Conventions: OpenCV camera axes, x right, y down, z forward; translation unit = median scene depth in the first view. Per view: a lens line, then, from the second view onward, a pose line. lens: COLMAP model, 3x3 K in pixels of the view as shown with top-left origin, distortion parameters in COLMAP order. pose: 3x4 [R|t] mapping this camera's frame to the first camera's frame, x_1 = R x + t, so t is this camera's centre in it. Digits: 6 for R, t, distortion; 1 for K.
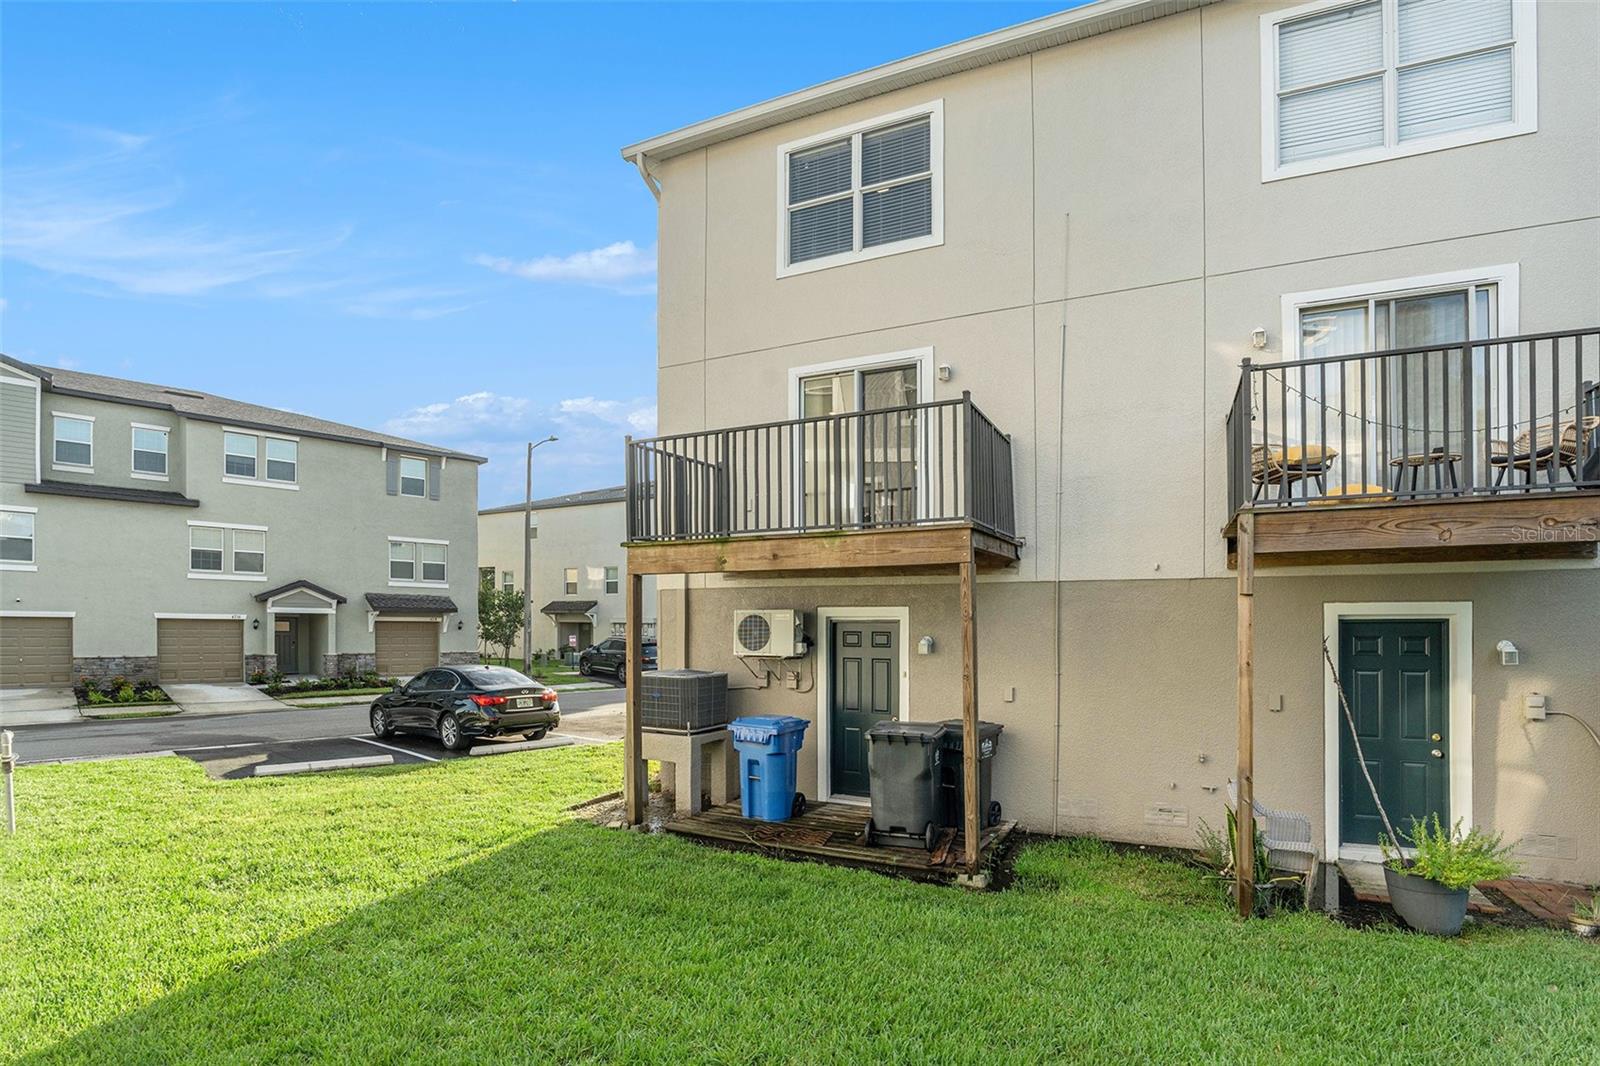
lens RADIAL K [[742.8, 0, 793.5], [0, 742.8, 525.4], [0, 0, 1]] dist [-0.009839, -0.000081]
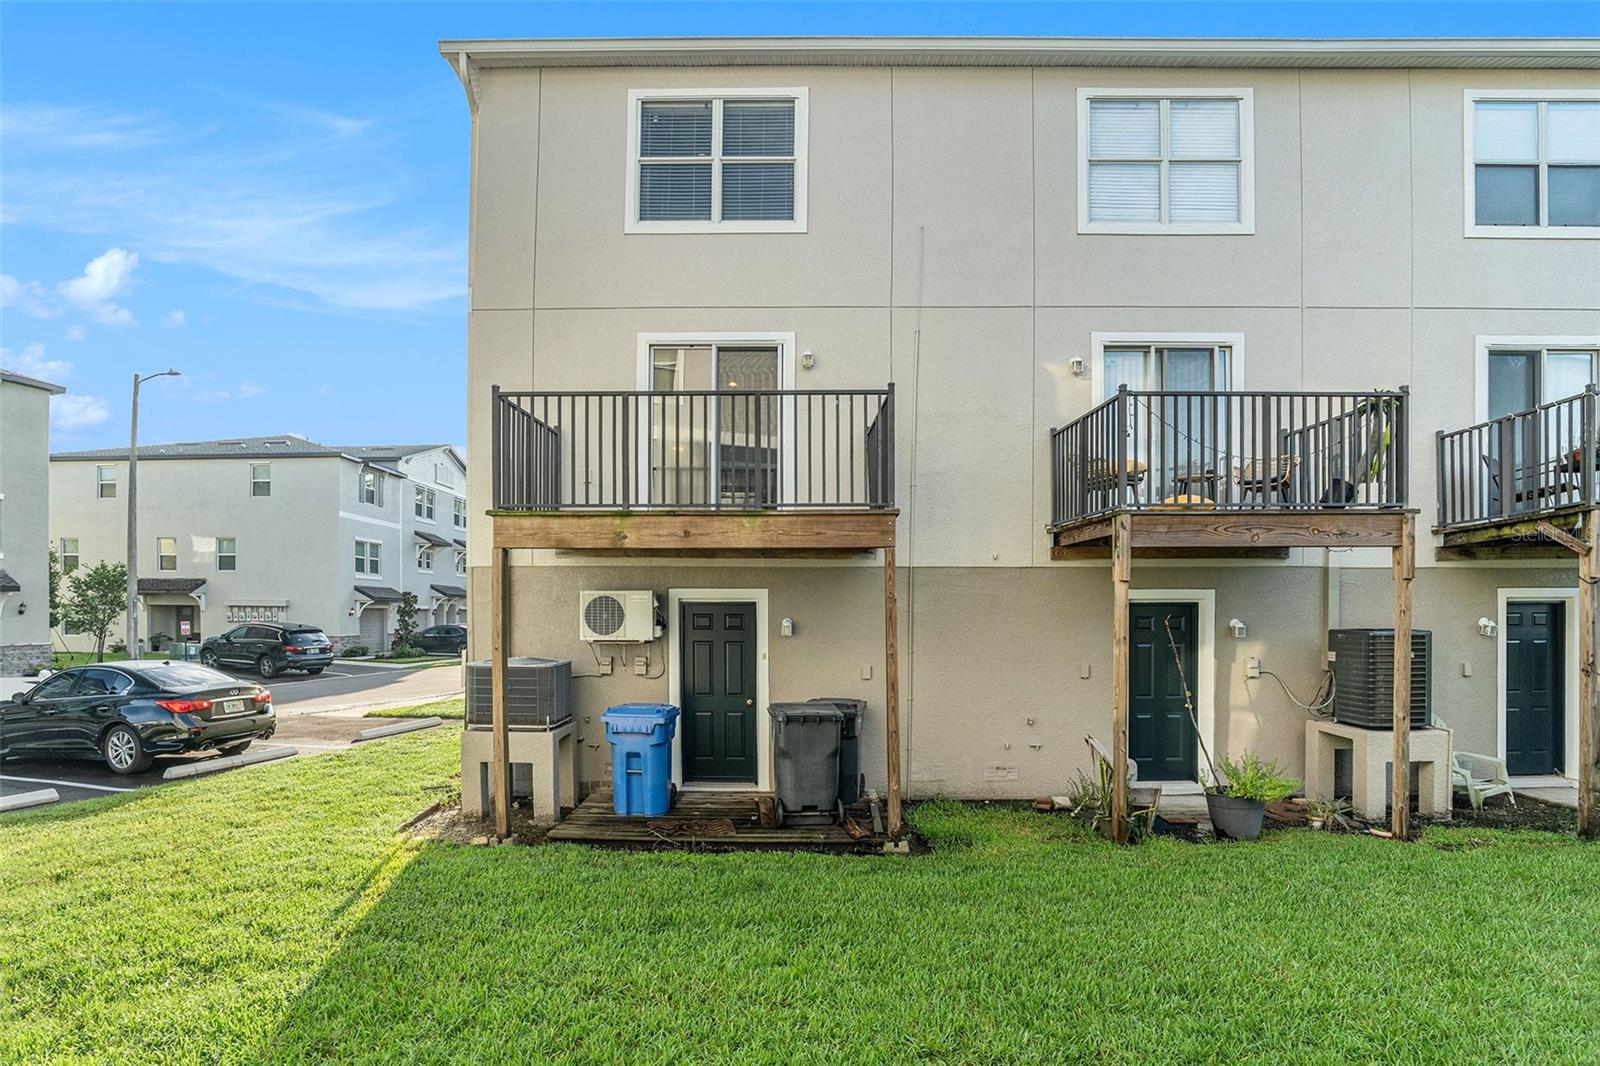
lens RADIAL K [[750.6, 0, 807.3], [0, 750.6, 519.9], [0, 0, 1]] dist [-0.001308, 0.000009]
pose [[0.915951, 0.045341, 0.398721, -0.202512], [-0.051952, 0.998633, 0.005785, 0.007945], [-0.397913, -0.026013, 0.917054, 0.050907]]
